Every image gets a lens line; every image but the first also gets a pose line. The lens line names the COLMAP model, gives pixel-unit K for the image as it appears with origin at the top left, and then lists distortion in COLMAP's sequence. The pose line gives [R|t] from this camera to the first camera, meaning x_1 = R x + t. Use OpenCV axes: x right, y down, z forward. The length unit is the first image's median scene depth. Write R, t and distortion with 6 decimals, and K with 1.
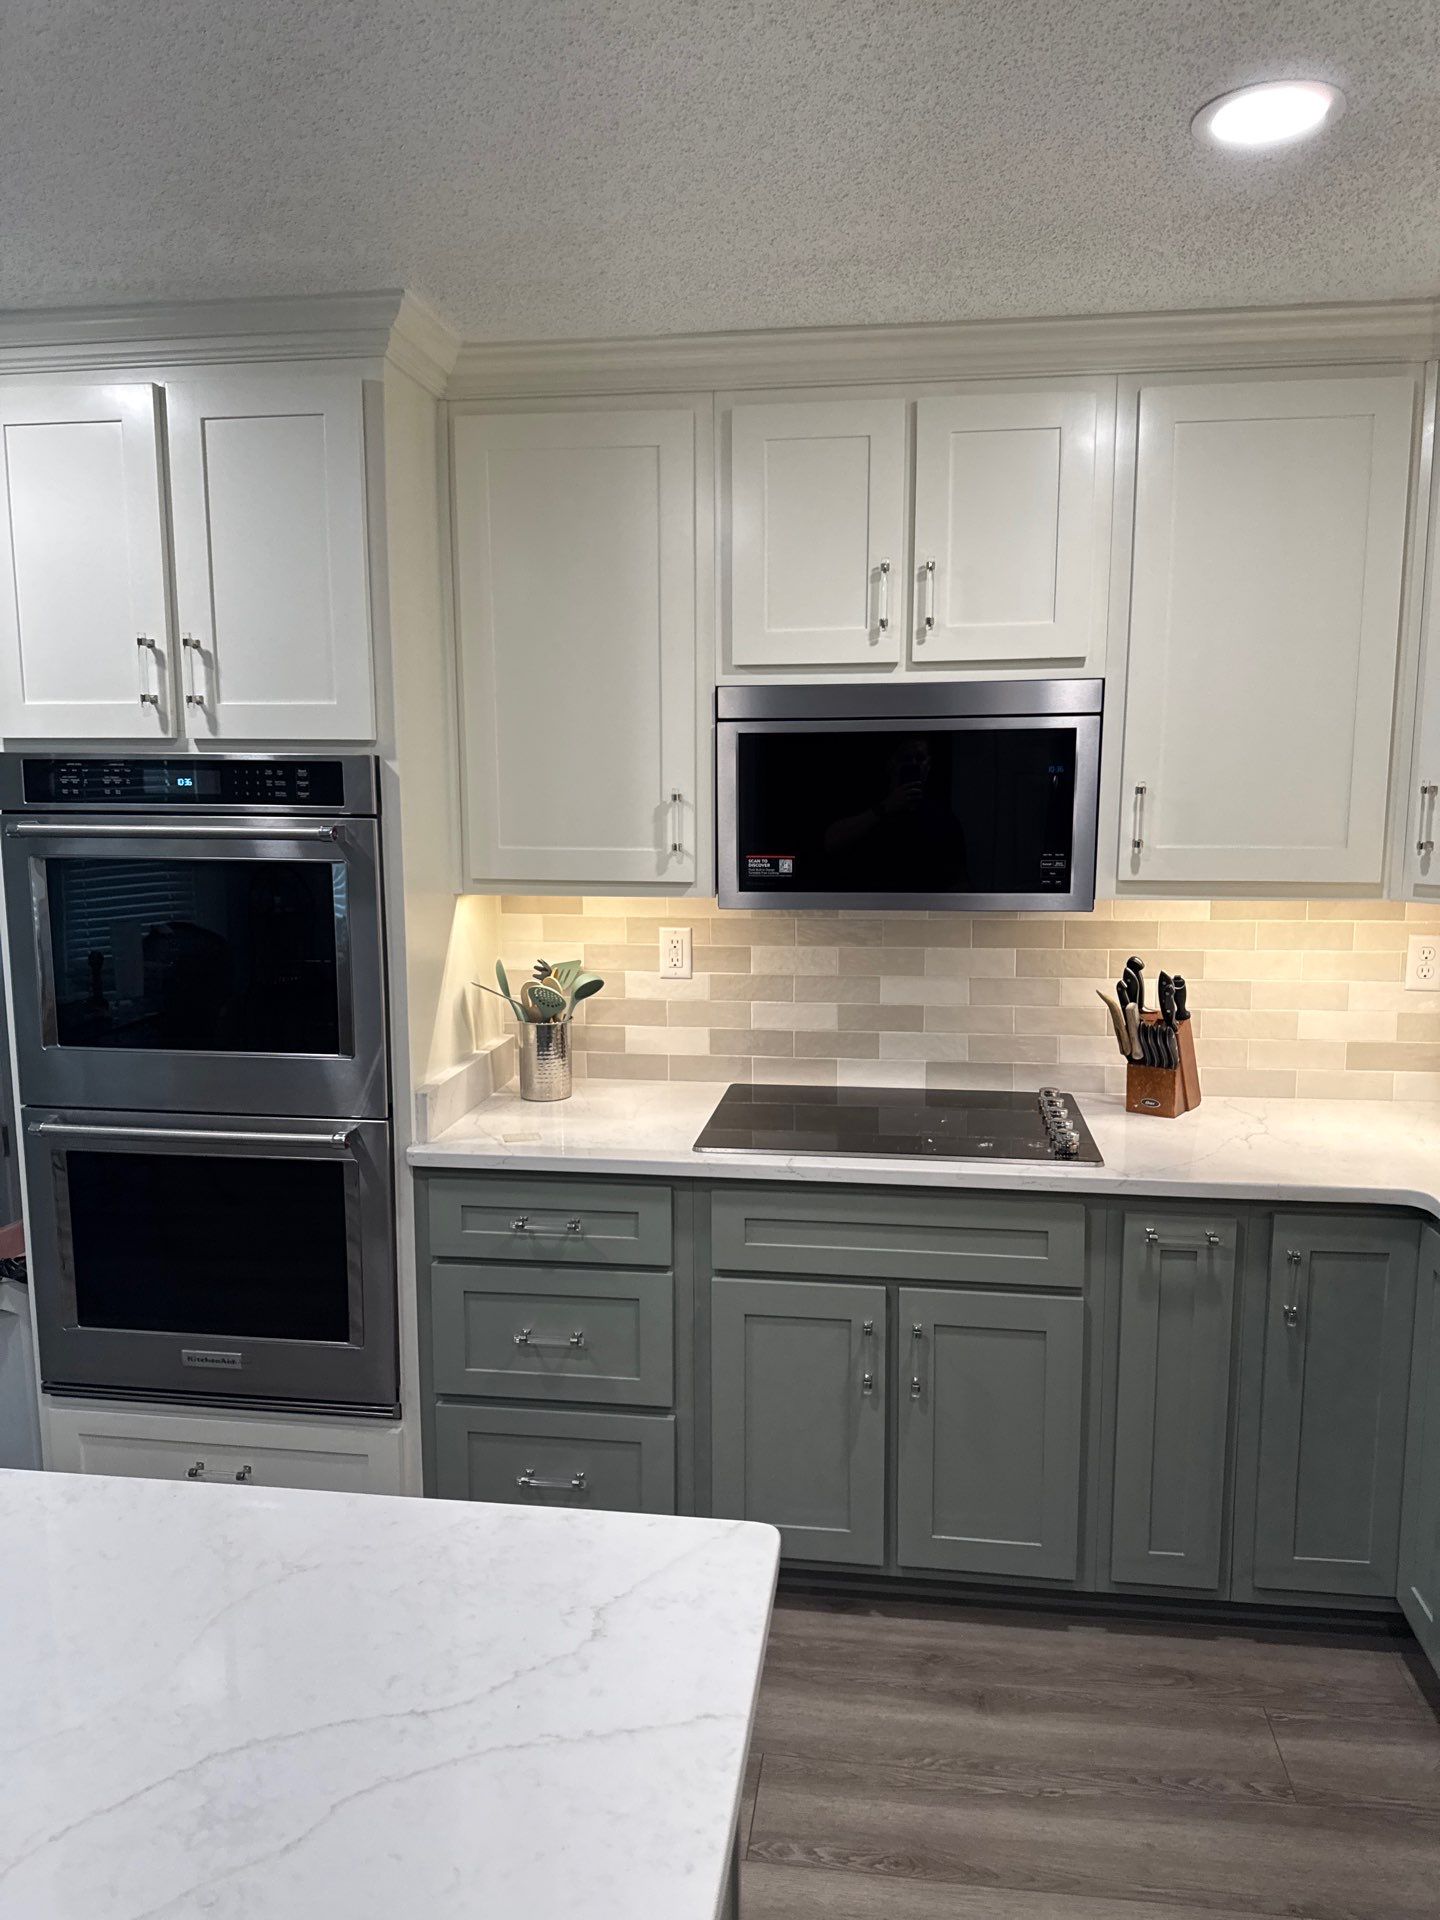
lens RADIAL K [[1349.7, 0, 731.8], [0, 1349.7, 963.2], [0, 0, 1]] dist [0.066252, -0.084048]
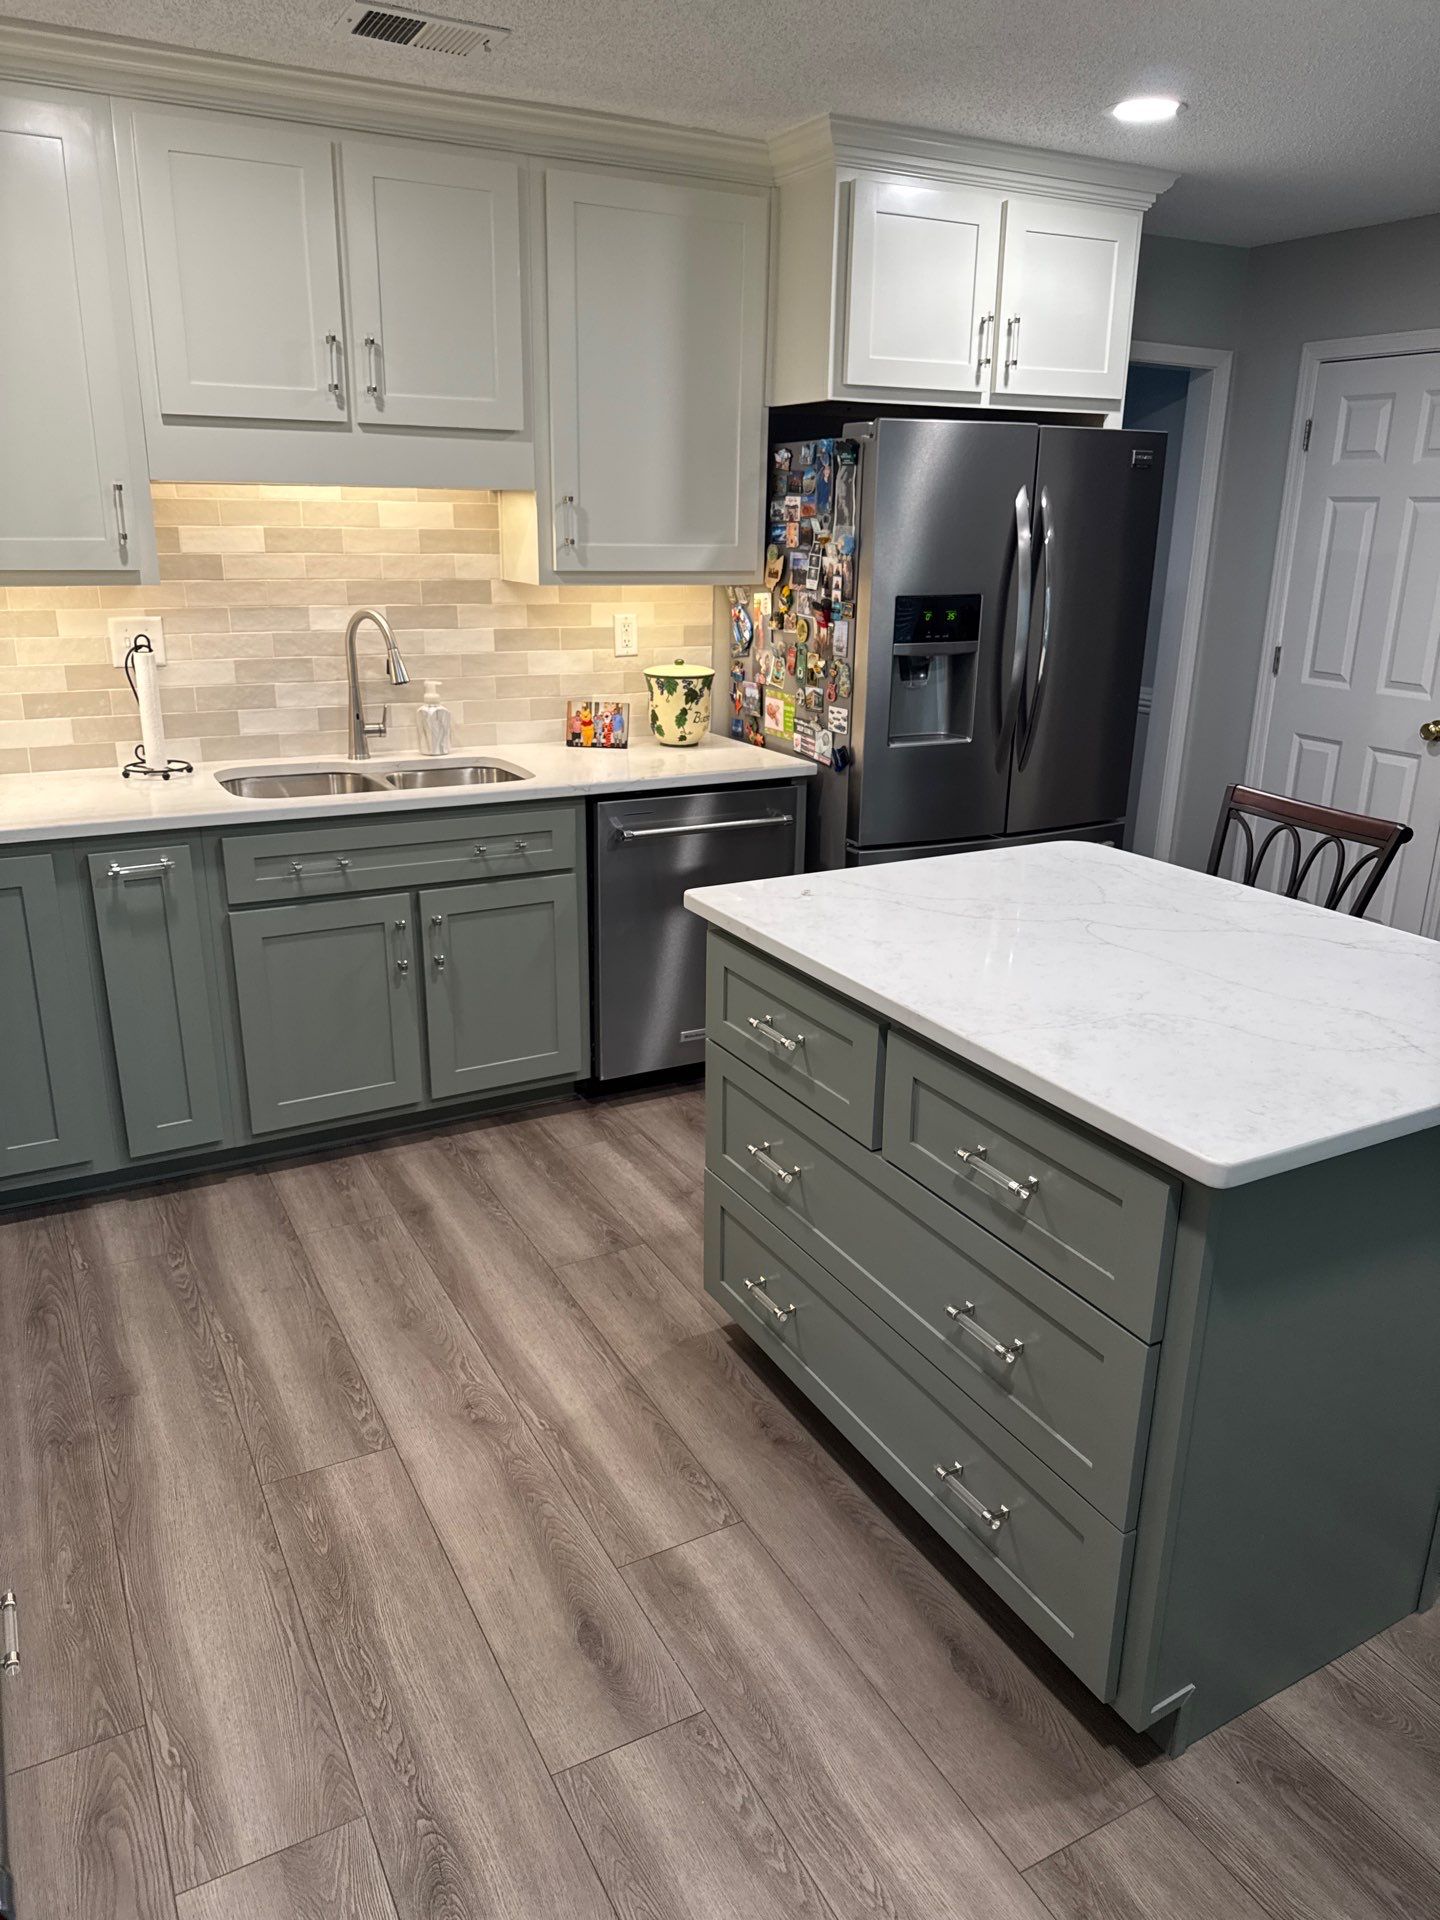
lens RADIAL K [[1349.7, 0, 713.4], [0, 1349.7, 969.1], [0, 0, 1]] dist [0.066252, -0.084048]
pose [[-0.591675, -0.262782, 0.762146, -0.729081], [0.099413, 0.914385, 0.392451, -0.109689], [-0.800024, 0.307971, -0.514895, 0.991652]]
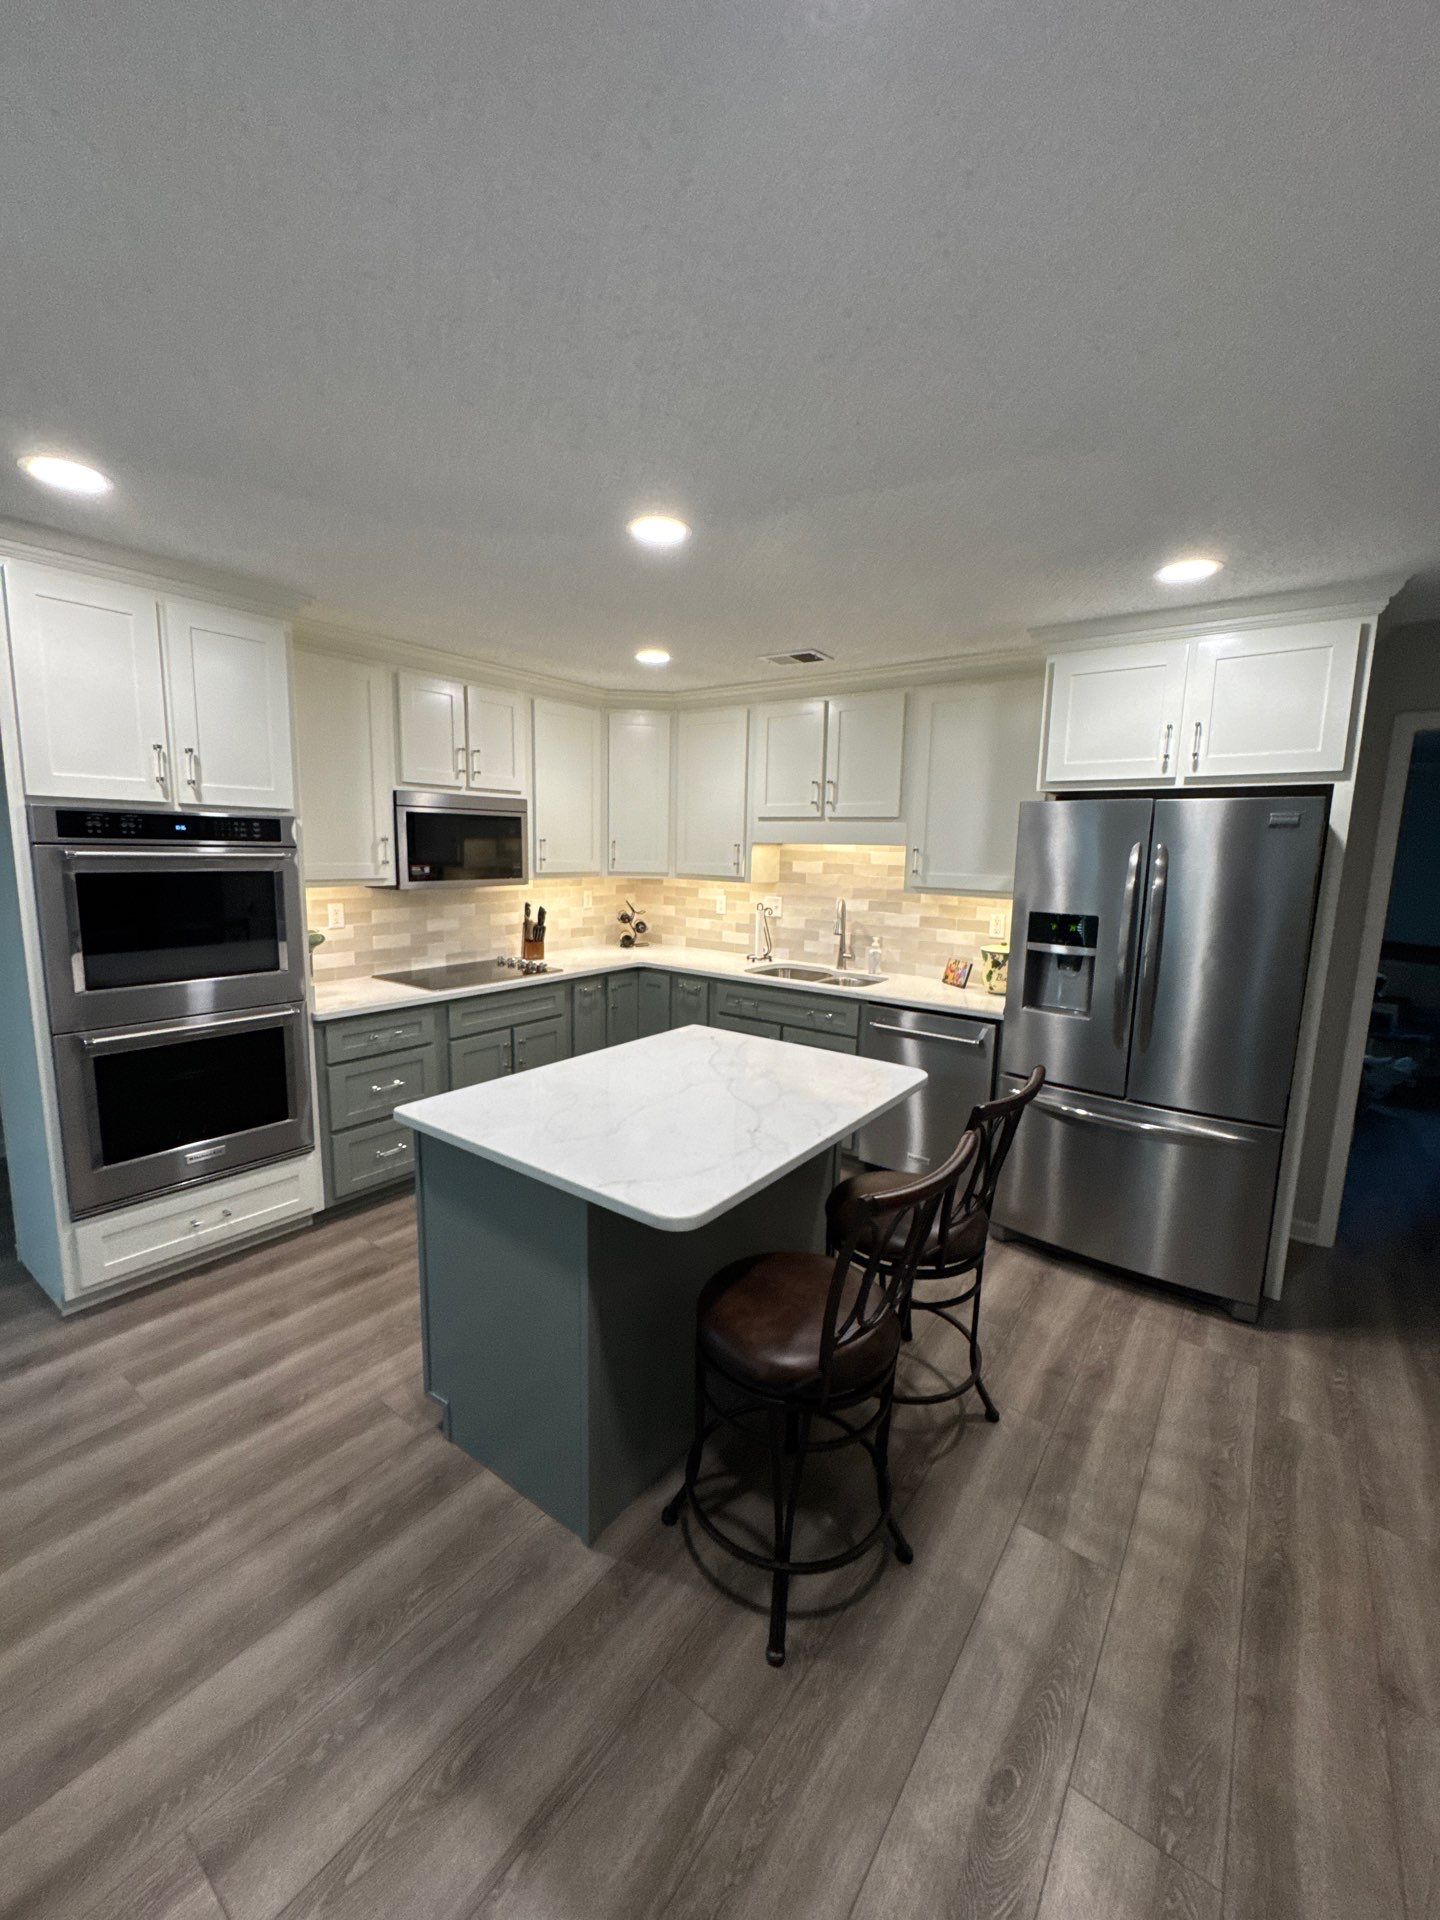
lens RADIAL K [[763.6, 0, 718.2], [0, 763.6, 957.4], [0, 0, 1]] dist [-0.002631, 0.000772]
pose [[0.484915, -0.116845, 0.866721, -0.928506], [0.101143, 0.991877, 0.077130, 0.028333], [-0.868693, 0.050261, 0.492794, -0.084757]]
